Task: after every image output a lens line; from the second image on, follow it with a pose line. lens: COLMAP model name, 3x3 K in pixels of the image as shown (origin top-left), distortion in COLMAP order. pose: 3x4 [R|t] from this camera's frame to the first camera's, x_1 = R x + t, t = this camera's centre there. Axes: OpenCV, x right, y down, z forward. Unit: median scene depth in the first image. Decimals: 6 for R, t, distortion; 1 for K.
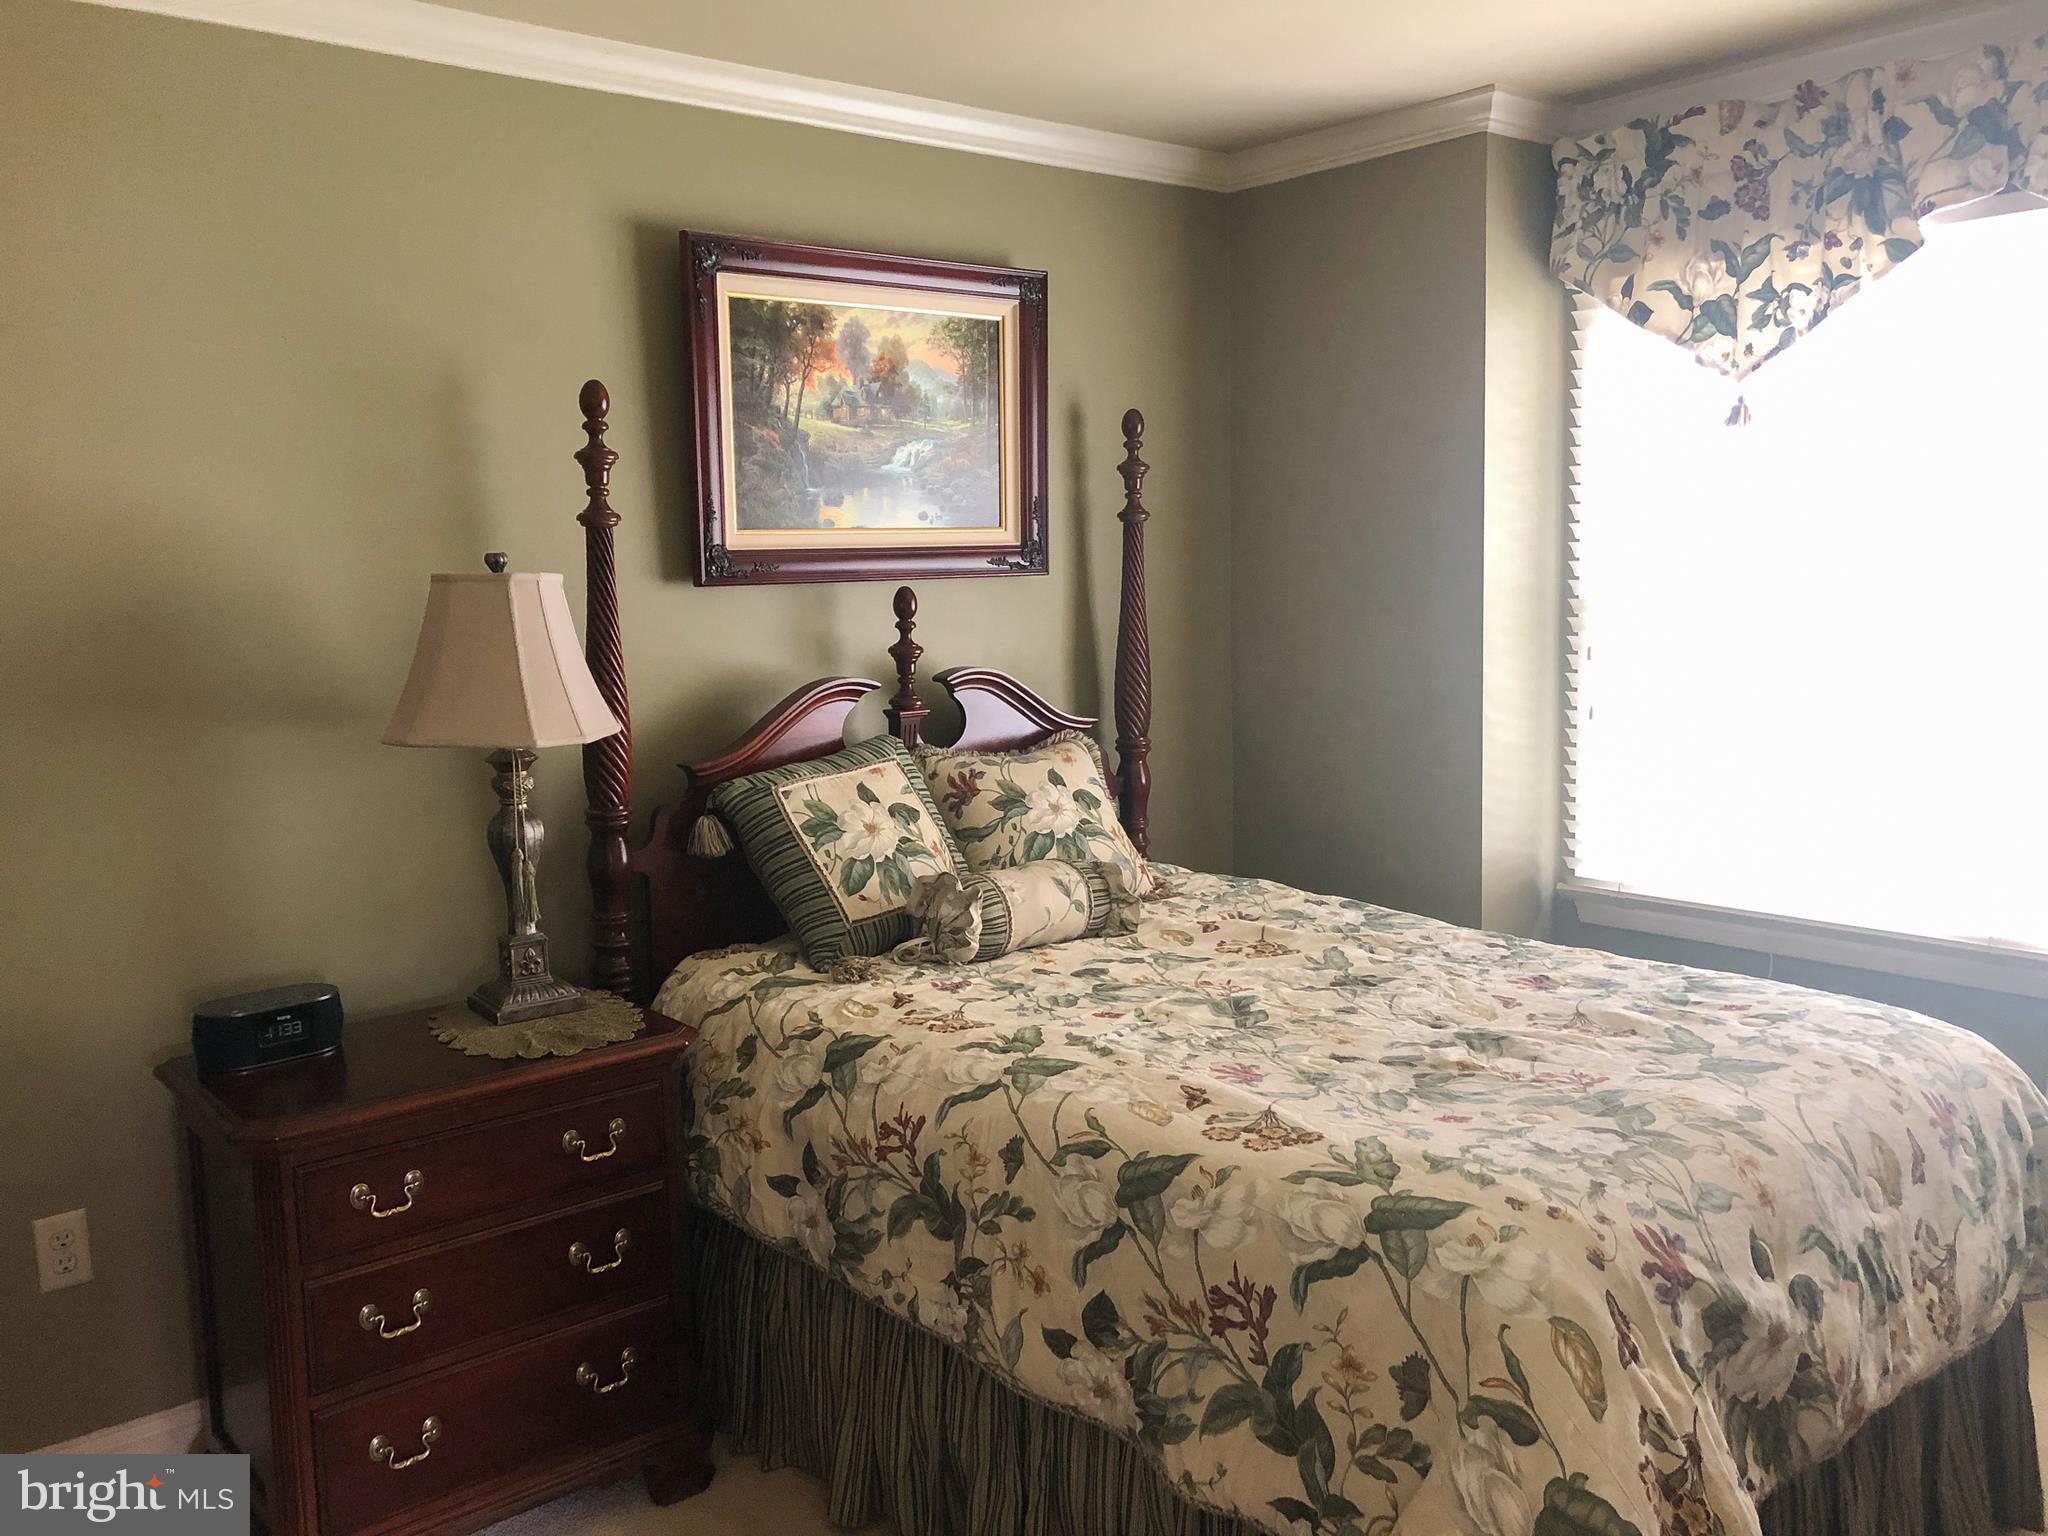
lens RADIAL K [[1686.7, 0, 1020.9], [0, 1686.7, 732.5], [0, 0, 1]] dist [0.043700, -0.069966]
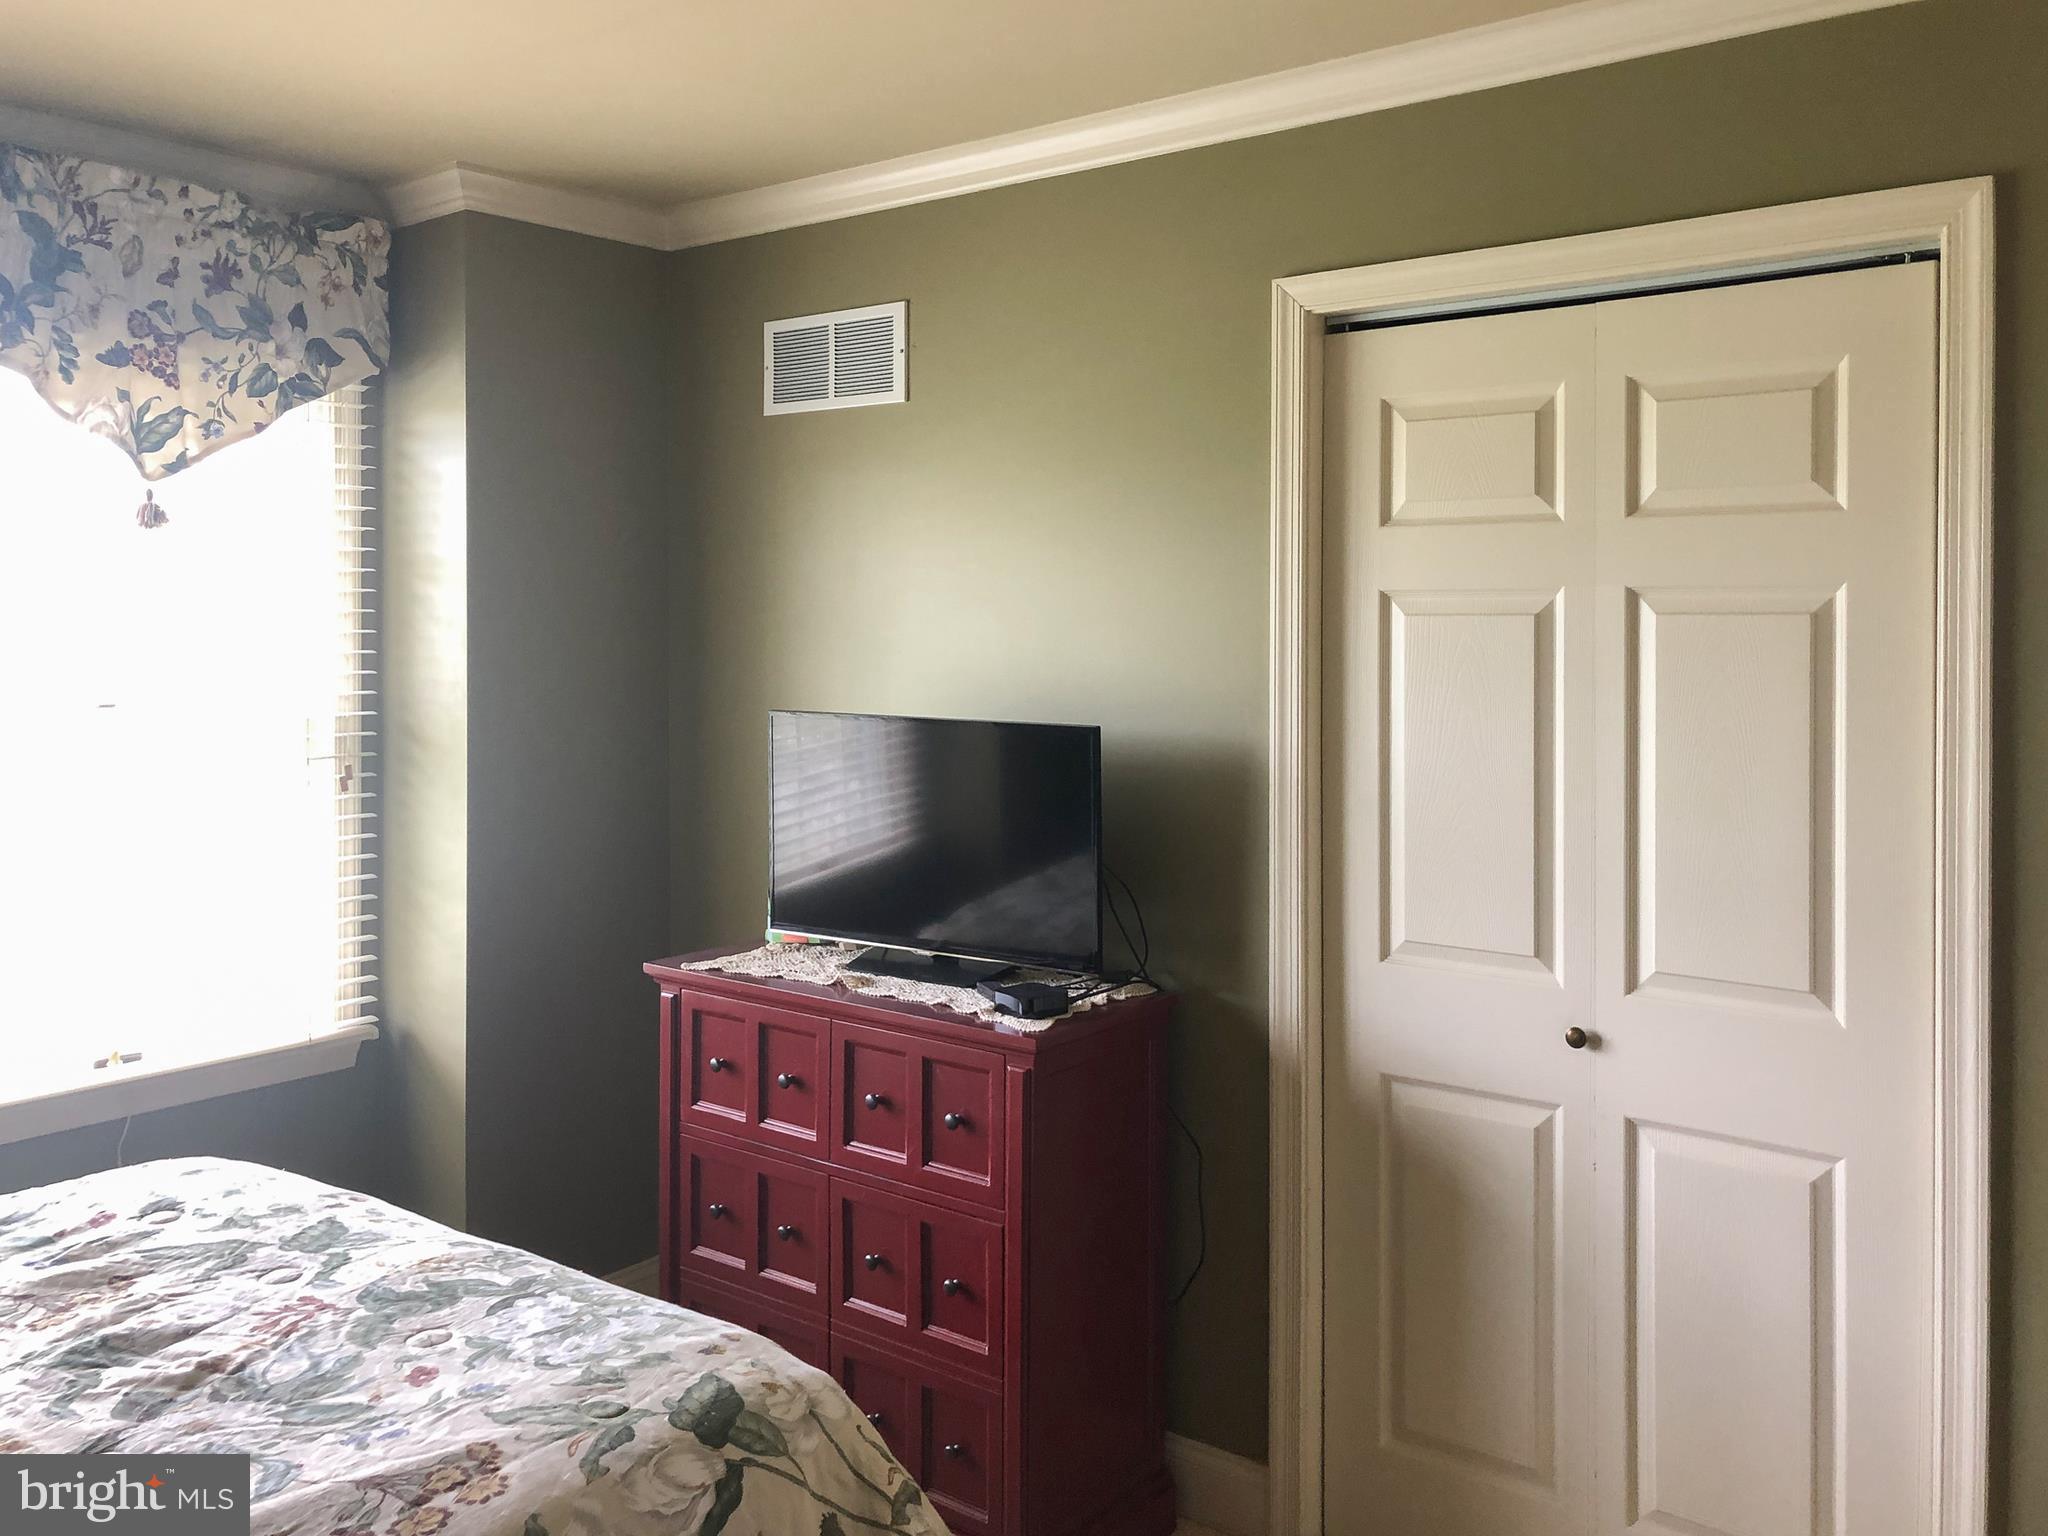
lens RADIAL K [[1686.7, 0, 1020.9], [0, 1686.7, 732.5], [0, 0, 1]] dist [0.043700, -0.069966]
pose [[-0.174187, -0.052537, 0.983310, -0.600396], [0.109314, 0.991372, 0.072332, -0.110512], [-0.978626, 0.120089, -0.166941, 0.840560]]
